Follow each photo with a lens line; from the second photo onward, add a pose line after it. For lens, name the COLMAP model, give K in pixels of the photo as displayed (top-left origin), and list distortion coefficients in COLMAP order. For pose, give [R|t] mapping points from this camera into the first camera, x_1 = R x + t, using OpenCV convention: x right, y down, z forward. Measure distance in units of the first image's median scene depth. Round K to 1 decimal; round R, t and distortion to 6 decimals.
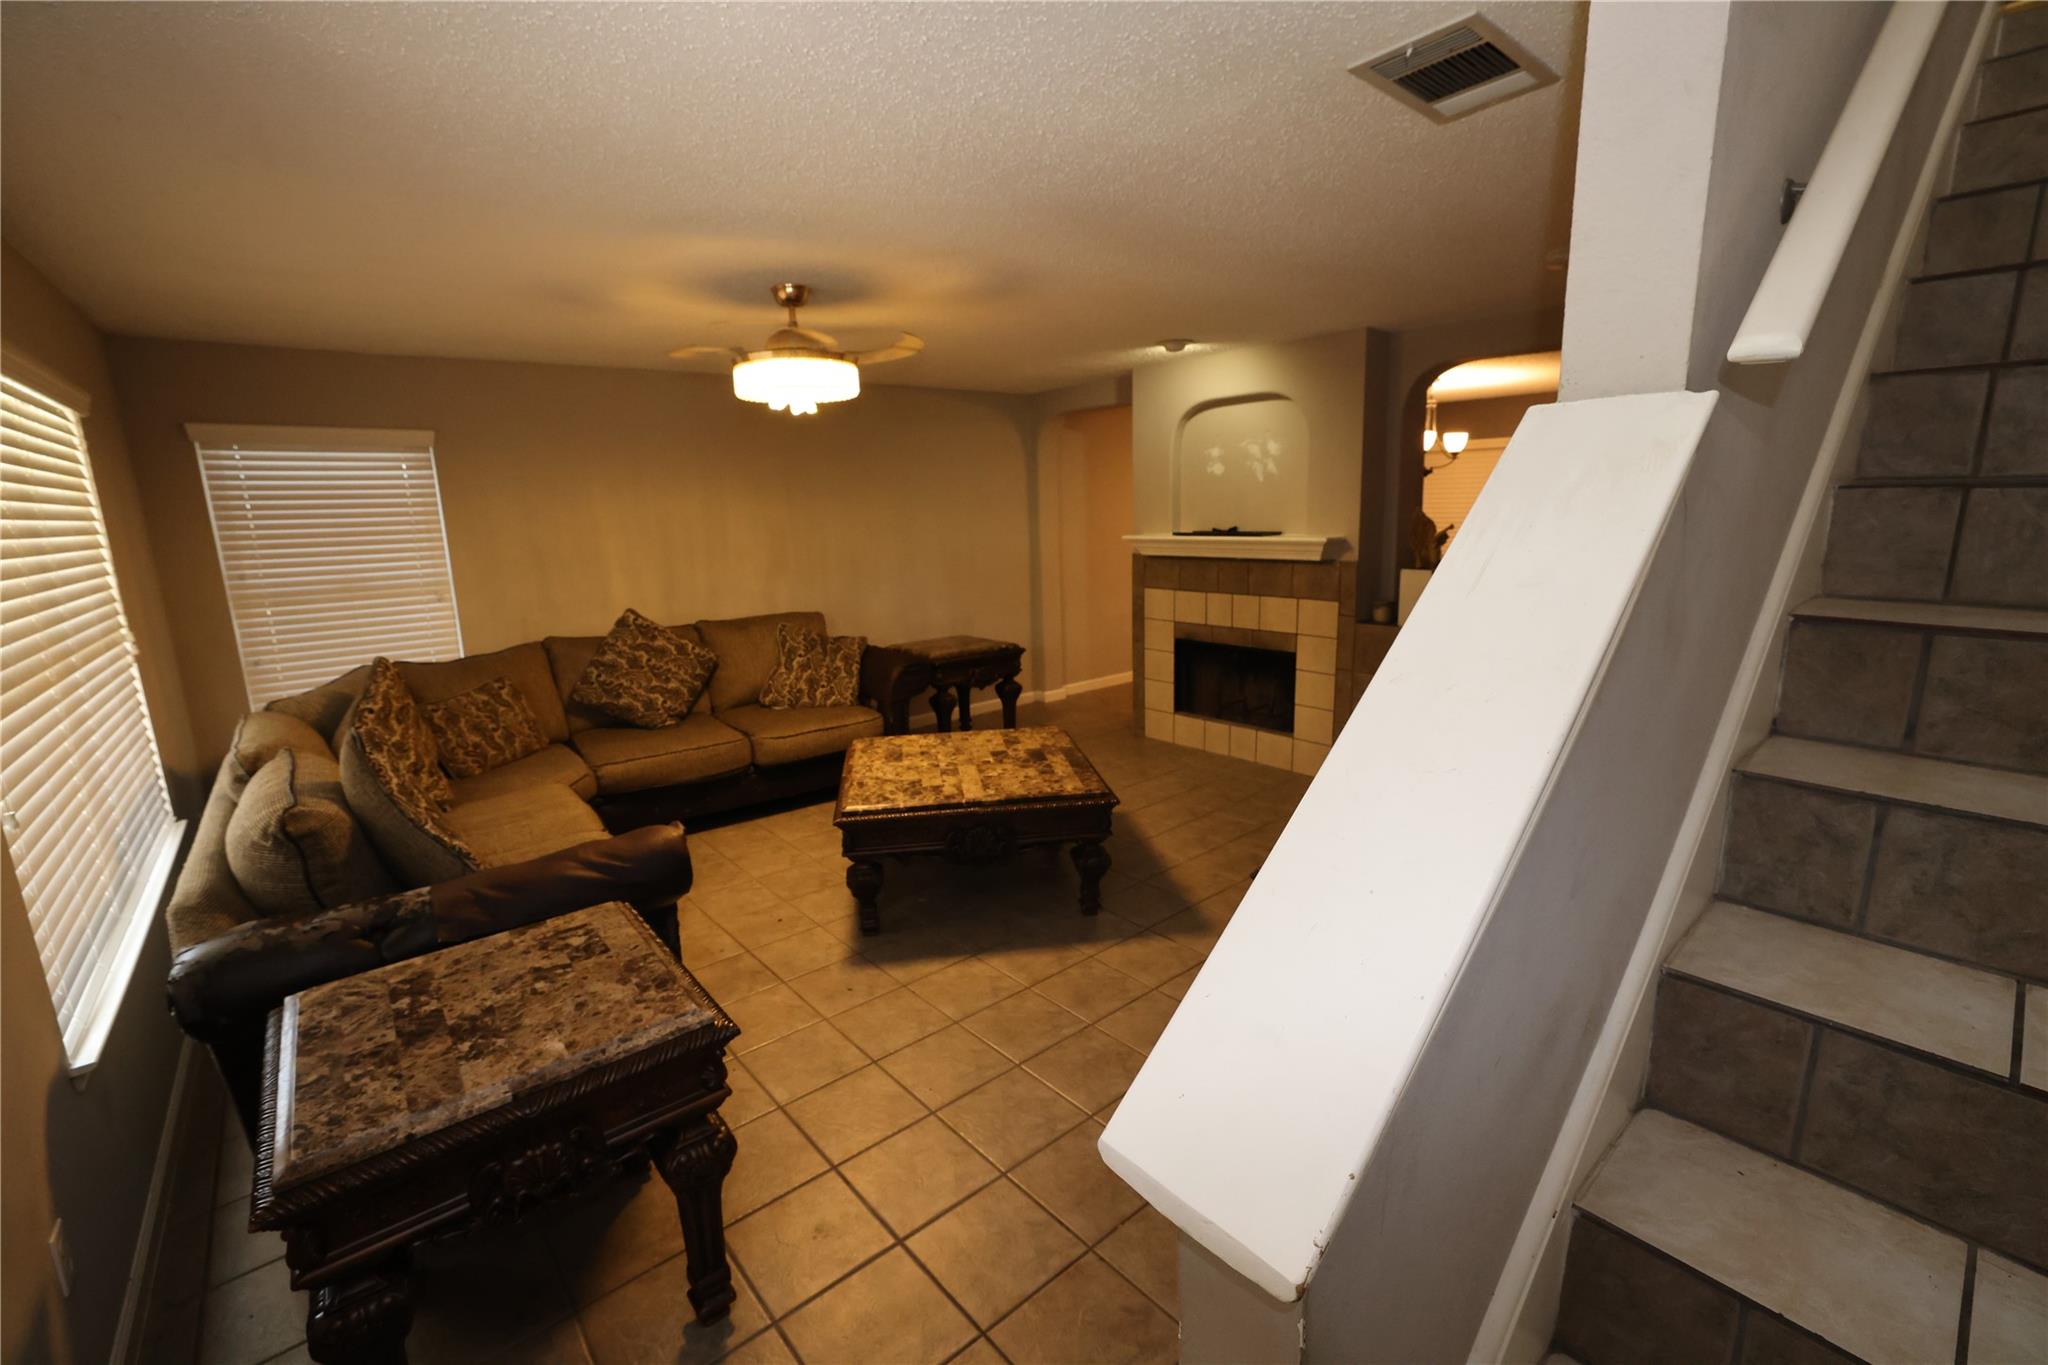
lens RADIAL K [[879.6, 0, 1016.1], [0, 879.6, 678.1], [0, 0, 1]] dist [-0.038333, 0.012913]
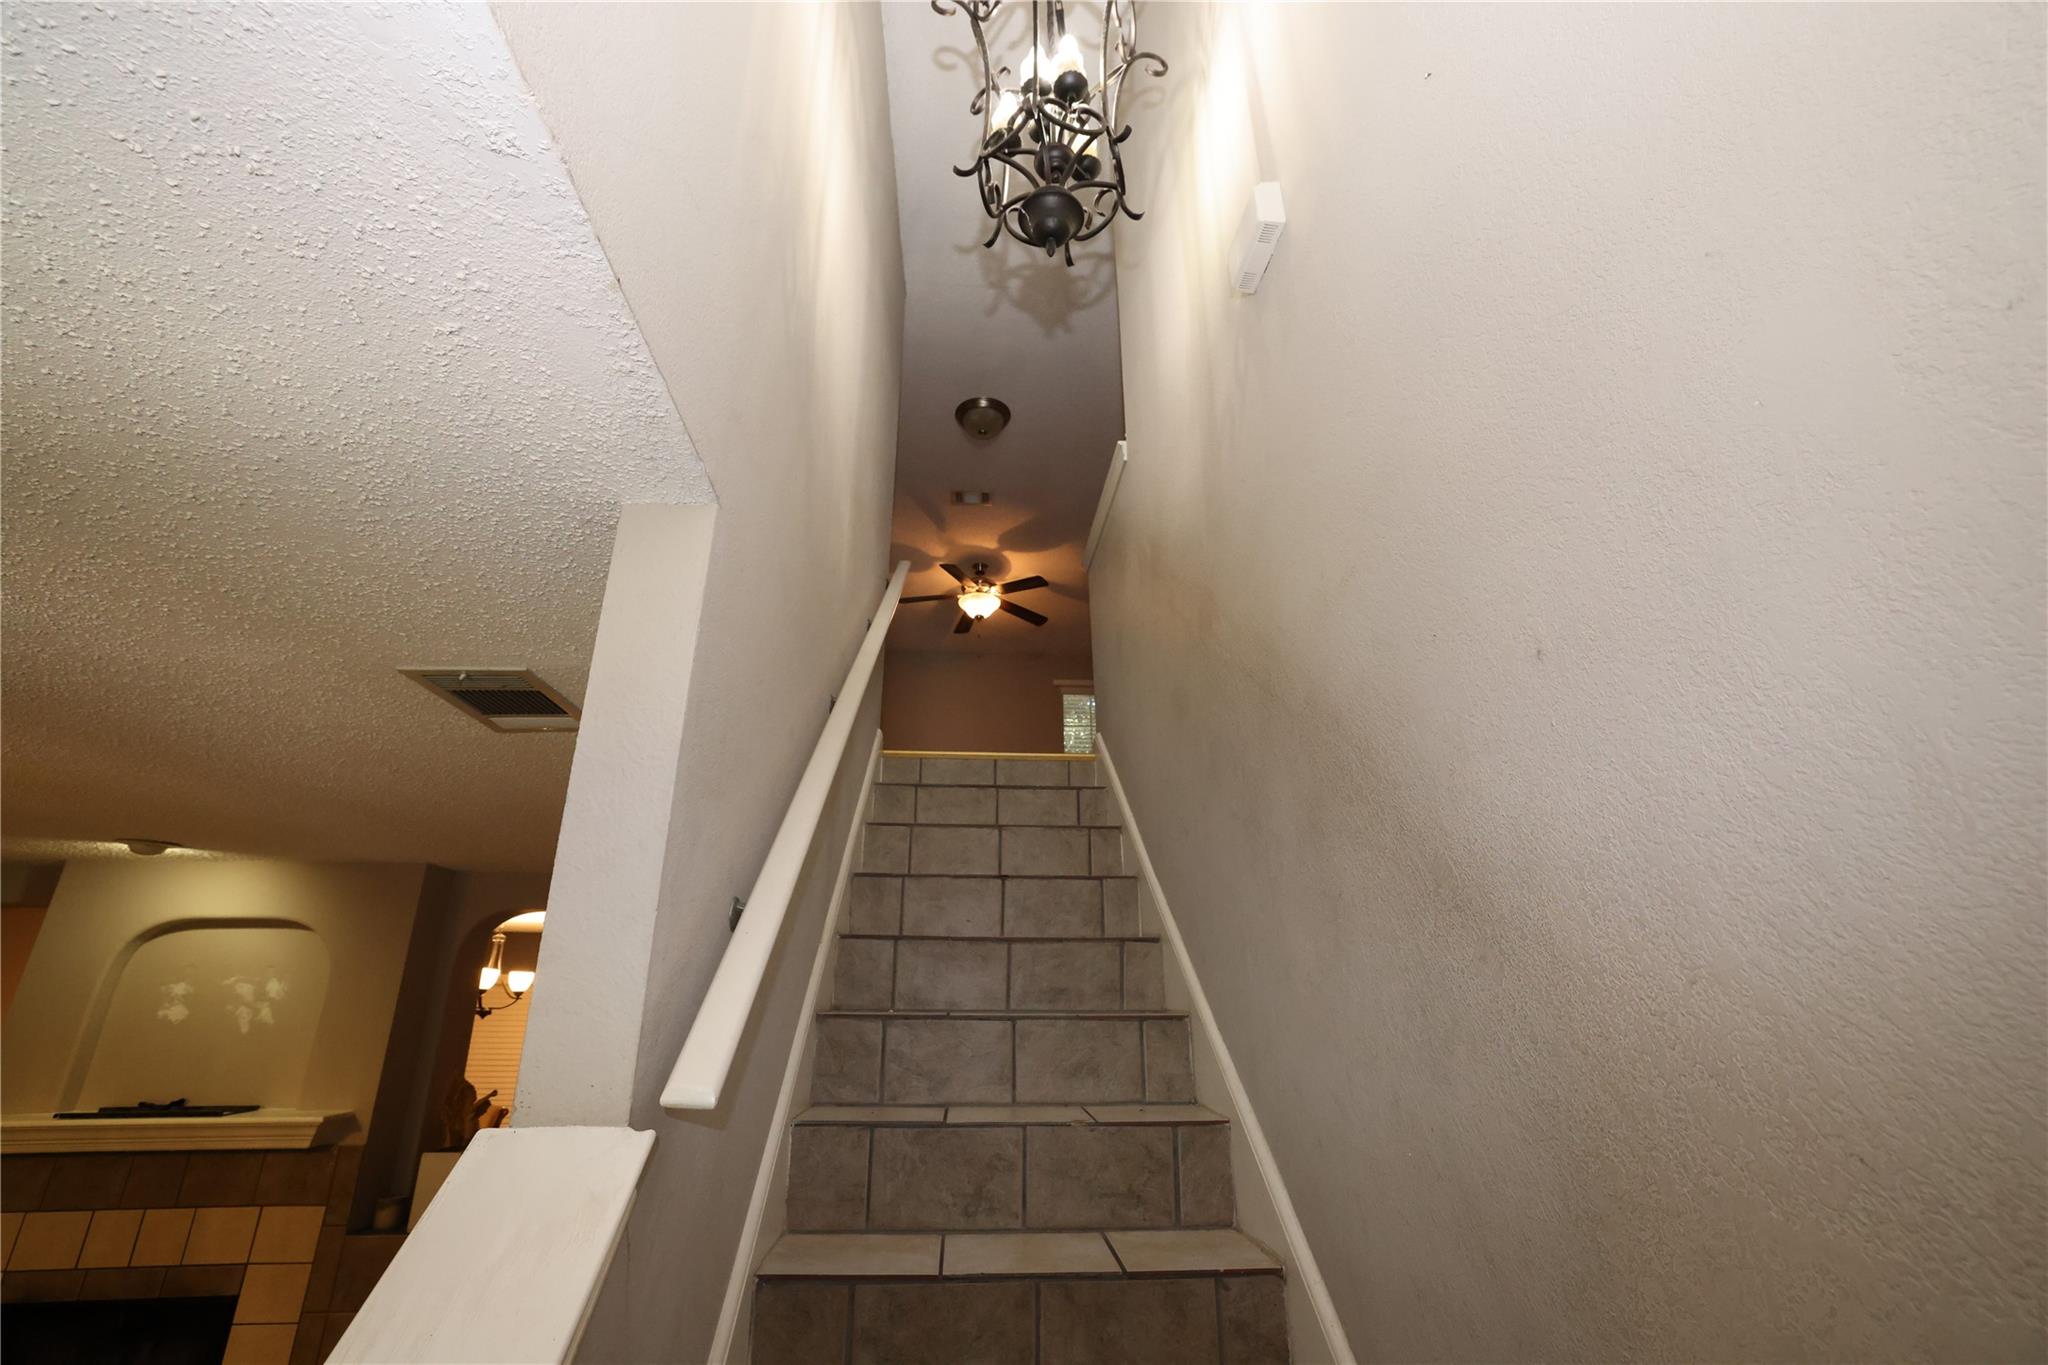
lens RADIAL K [[879.6, 0, 1031.4], [0, 879.6, 675.3], [0, 0, 1]] dist [-0.038333, 0.012913]
pose [[0.581350, 0.310680, 0.752004, 0.029772], [0.149554, 0.867684, -0.474087, -0.055986], [-0.799791, 0.388076, 0.457964, -0.009340]]
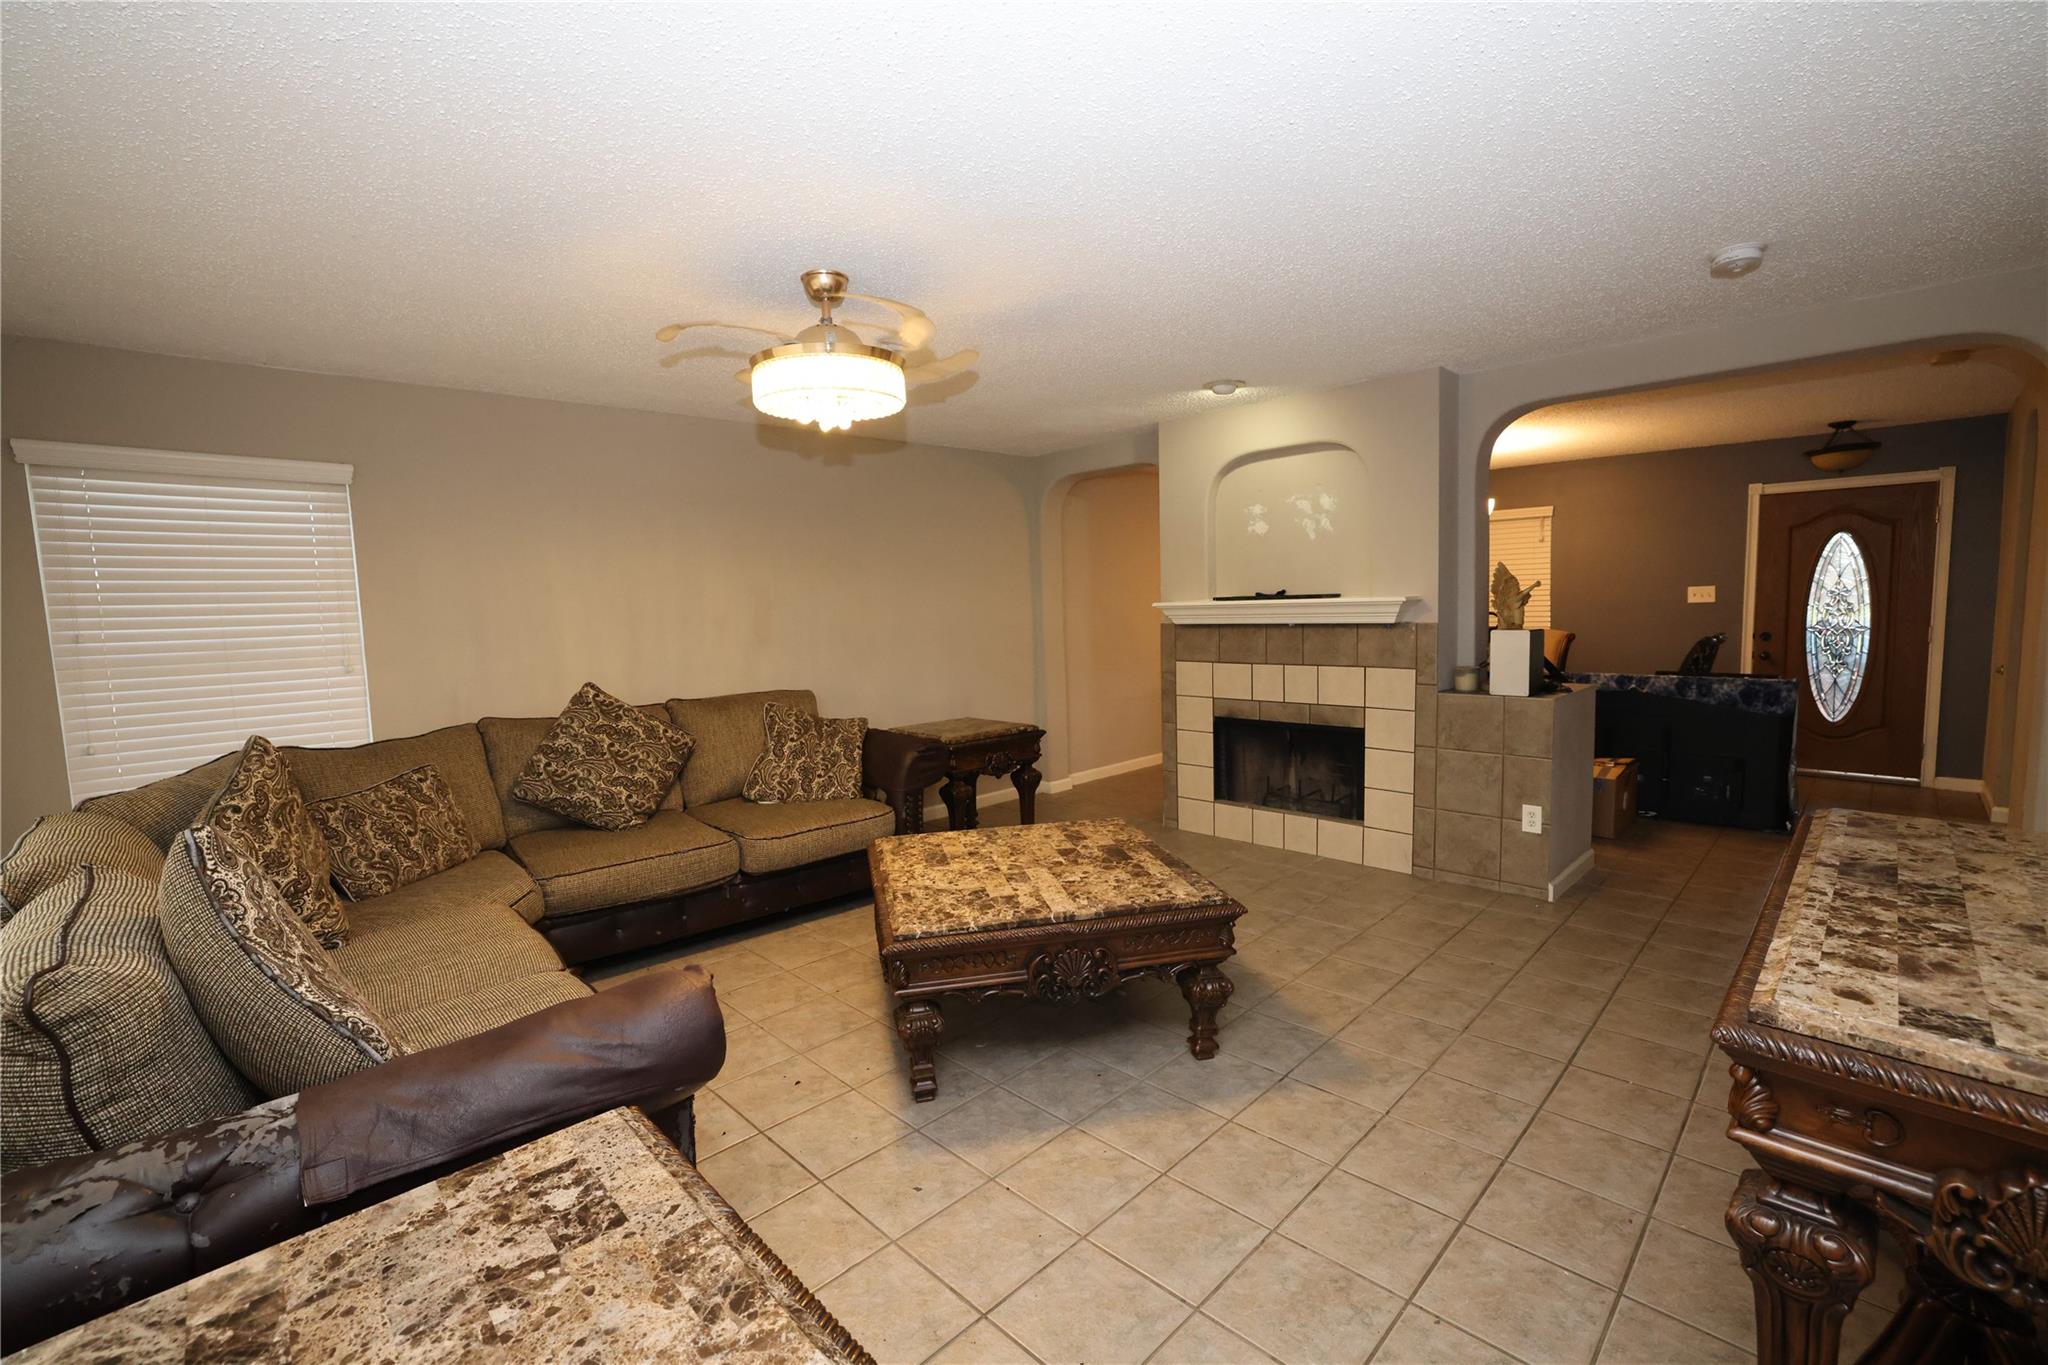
lens RADIAL K [[879.6, 0, 1019.5], [0, 879.6, 678.4], [0, 0, 1]] dist [-0.038333, 0.012913]
pose [[0.997037, -0.007705, 0.076536, -0.130271], [0.016090, 0.993851, -0.109547, 0.016295], [-0.075221, 0.110453, 0.991031, 0.200317]]
